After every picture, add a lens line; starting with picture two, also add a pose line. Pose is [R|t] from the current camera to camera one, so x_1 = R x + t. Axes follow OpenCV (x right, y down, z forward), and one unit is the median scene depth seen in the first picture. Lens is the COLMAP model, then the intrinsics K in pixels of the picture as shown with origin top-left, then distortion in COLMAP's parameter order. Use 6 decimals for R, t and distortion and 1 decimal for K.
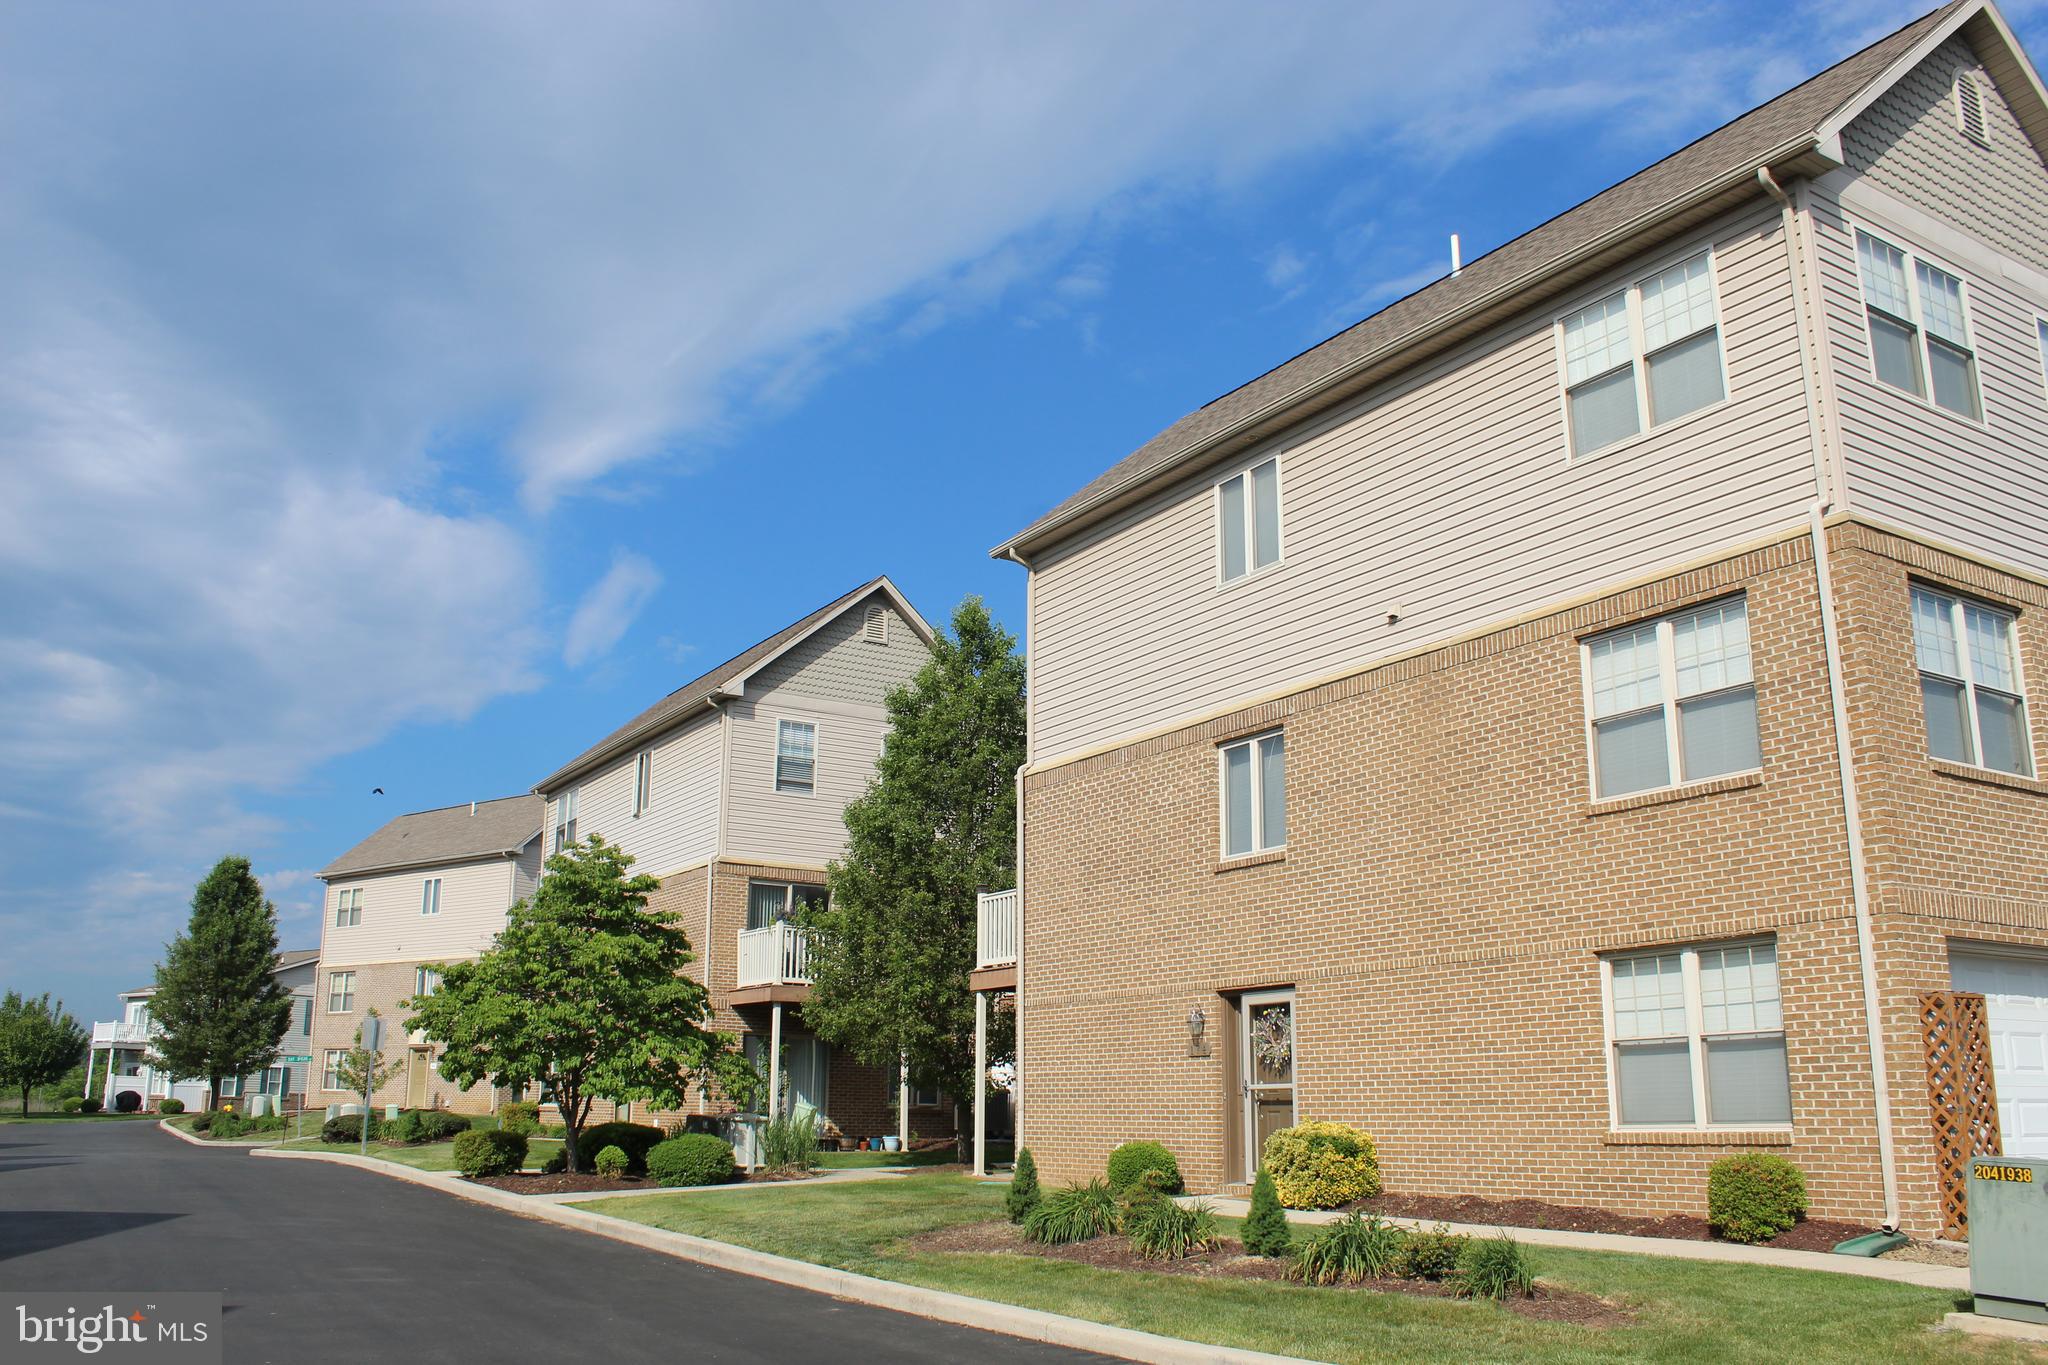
lens RADIAL K [[1726.9, 0, 1019.7], [0, 1726.9, 677.1], [0, 0, 1]] dist [-0.154342, 0.127676]
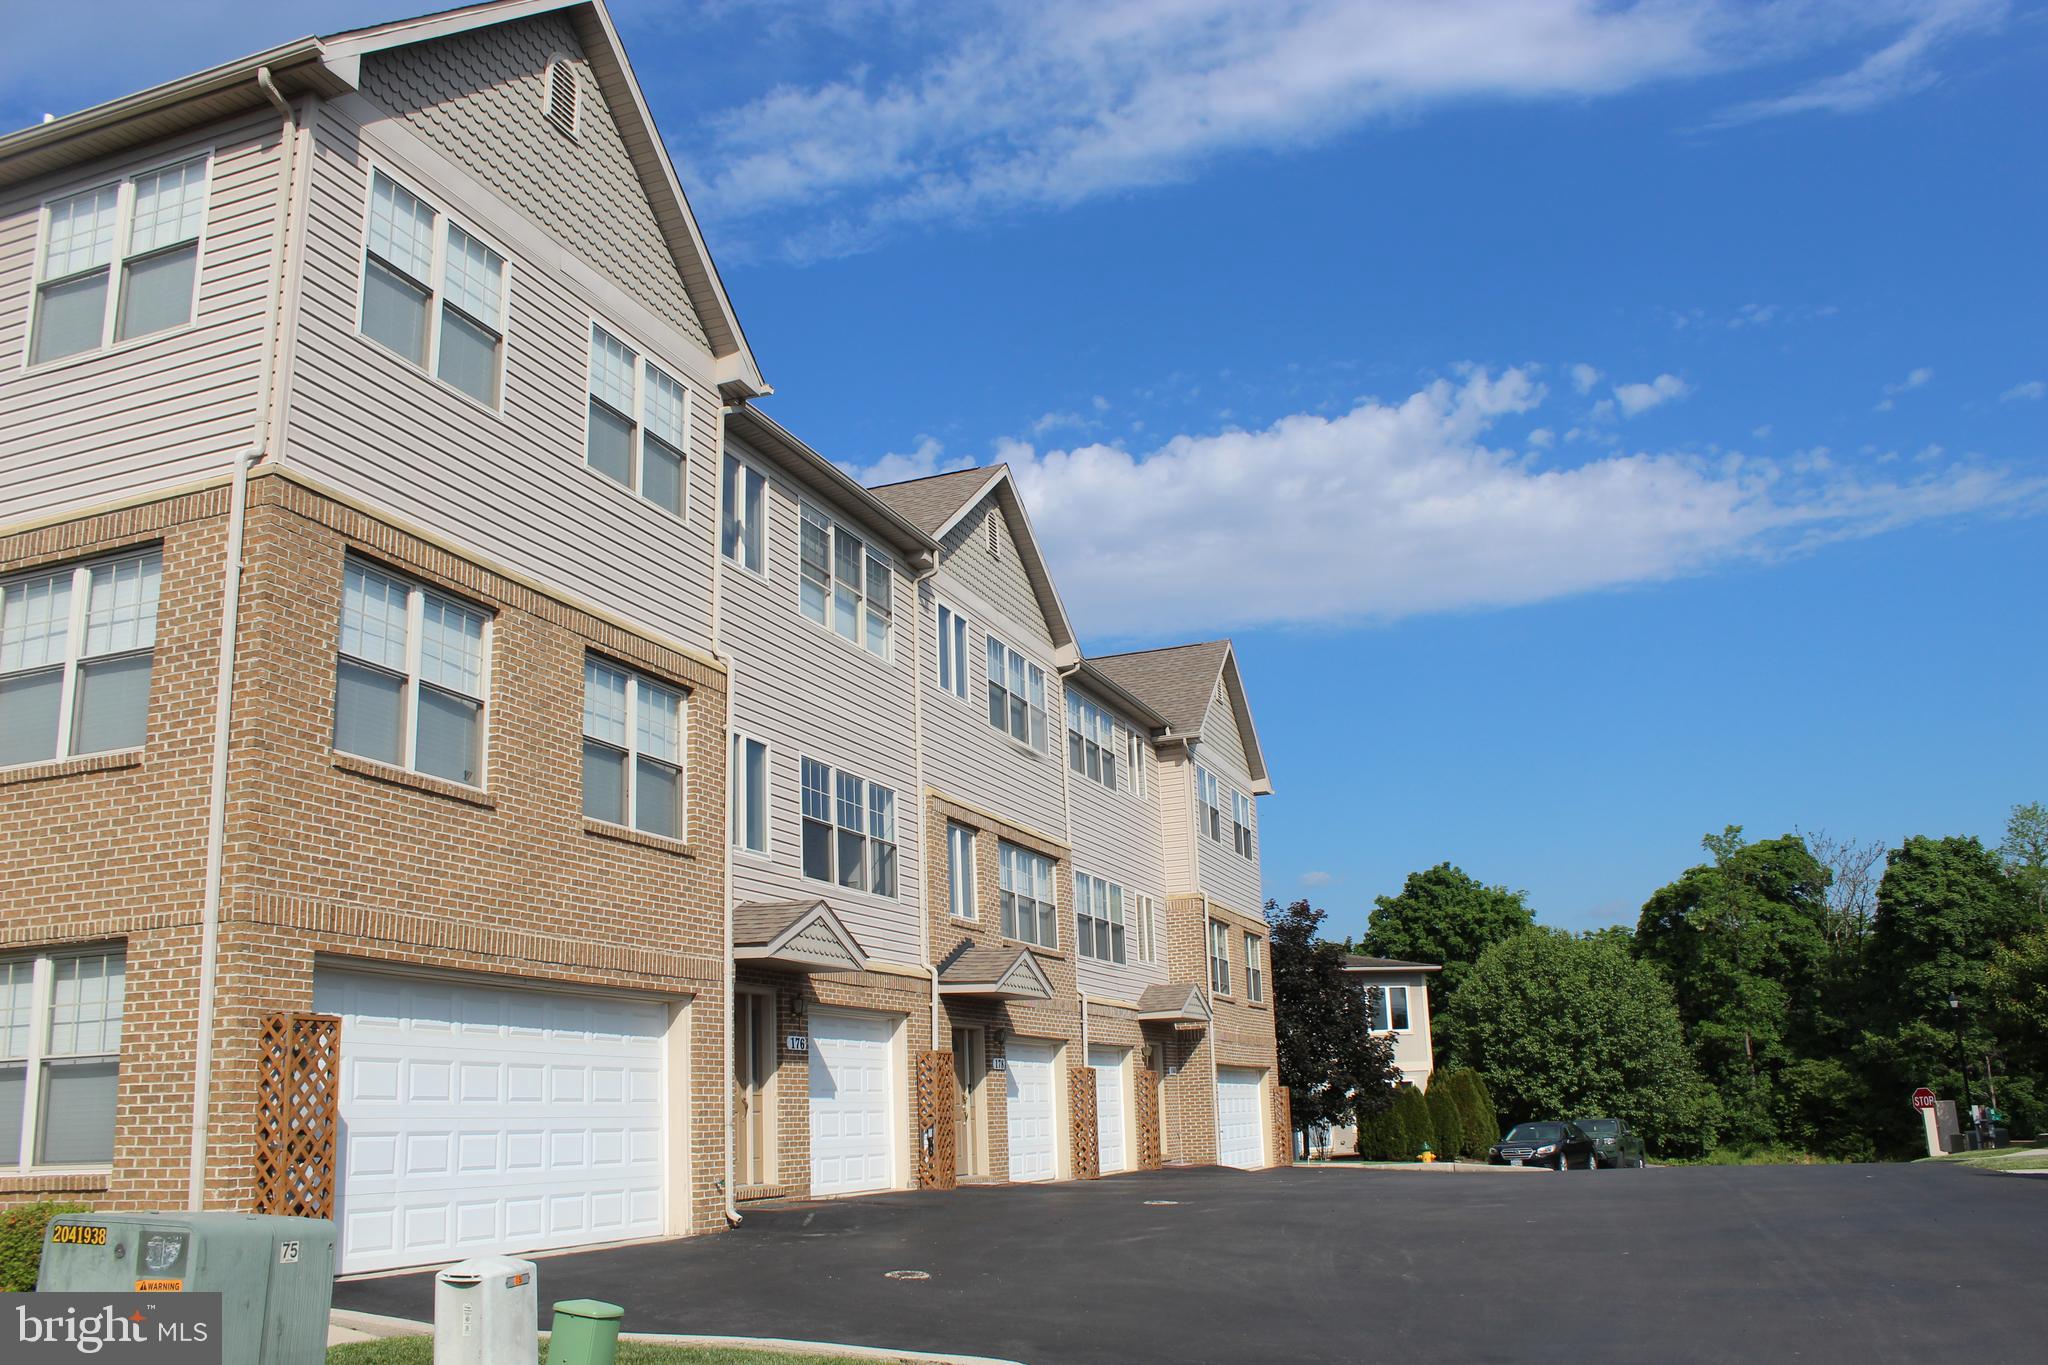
lens RADIAL K [[1726.9, 0, 1021.0], [0, 1726.9, 680.2], [0, 0, 1]] dist [-0.154342, 0.127676]
pose [[0.791061, 0.112061, 0.601386, 0.303805], [-0.105407, 0.993344, -0.046445, 0.014450], [-0.602588, -0.026650, 0.797607, 0.060498]]
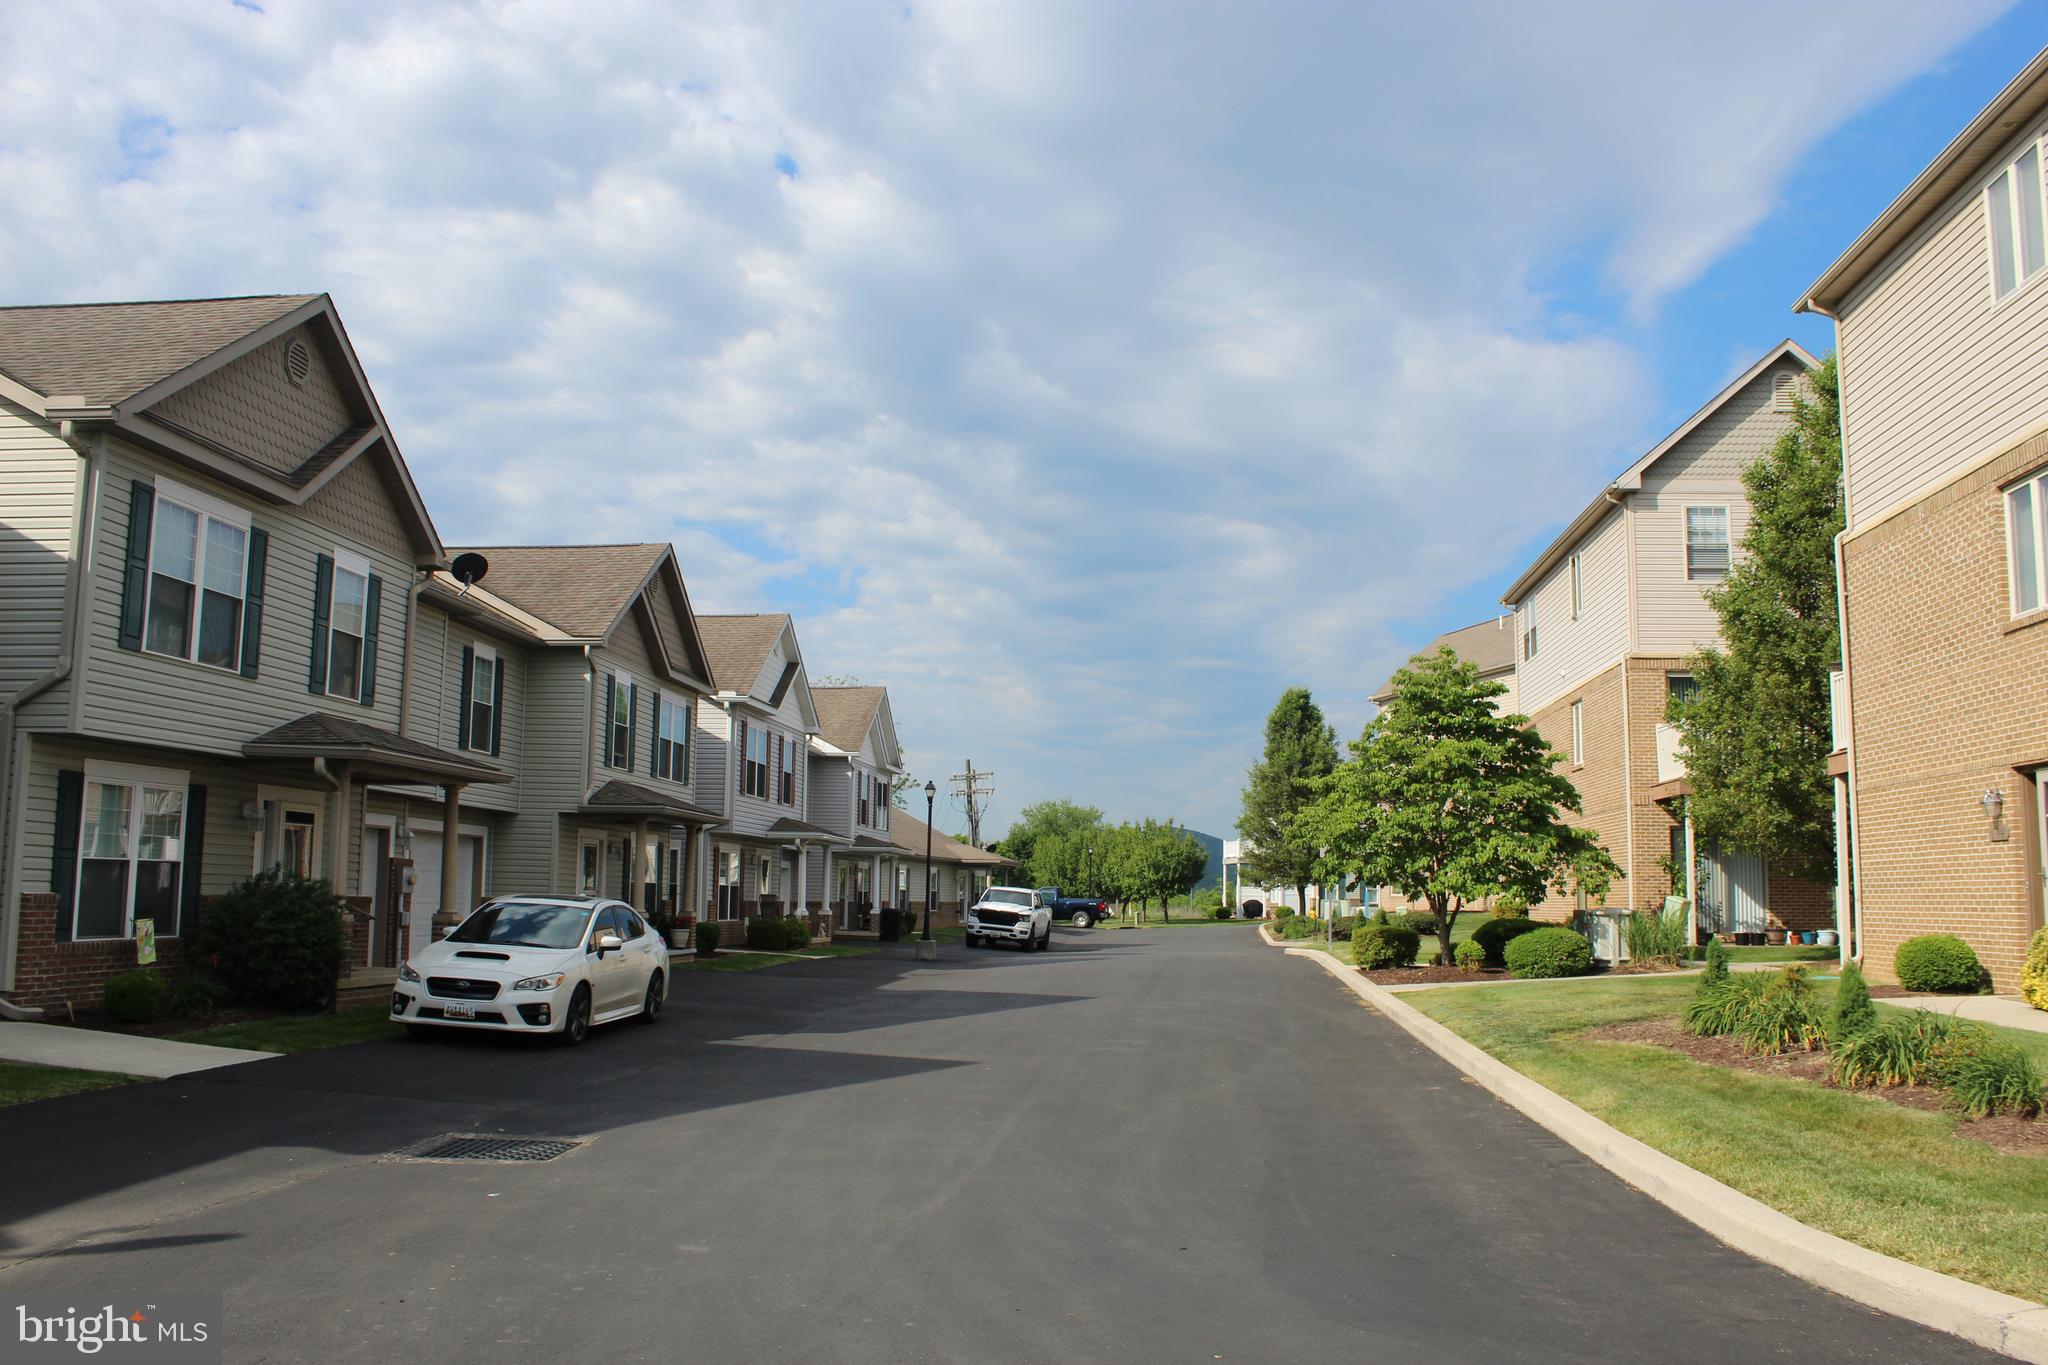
lens RADIAL K [[1726.9, 0, 1068.5], [0, 1726.9, 678.4], [0, 0, 1]] dist [-0.154342, 0.127676]
pose [[0.798276, -0.073847, -0.597748, 0.002444], [0.141697, 0.987625, 0.067220, 0.000111], [0.585387, -0.138359, 0.798861, 0.000342]]
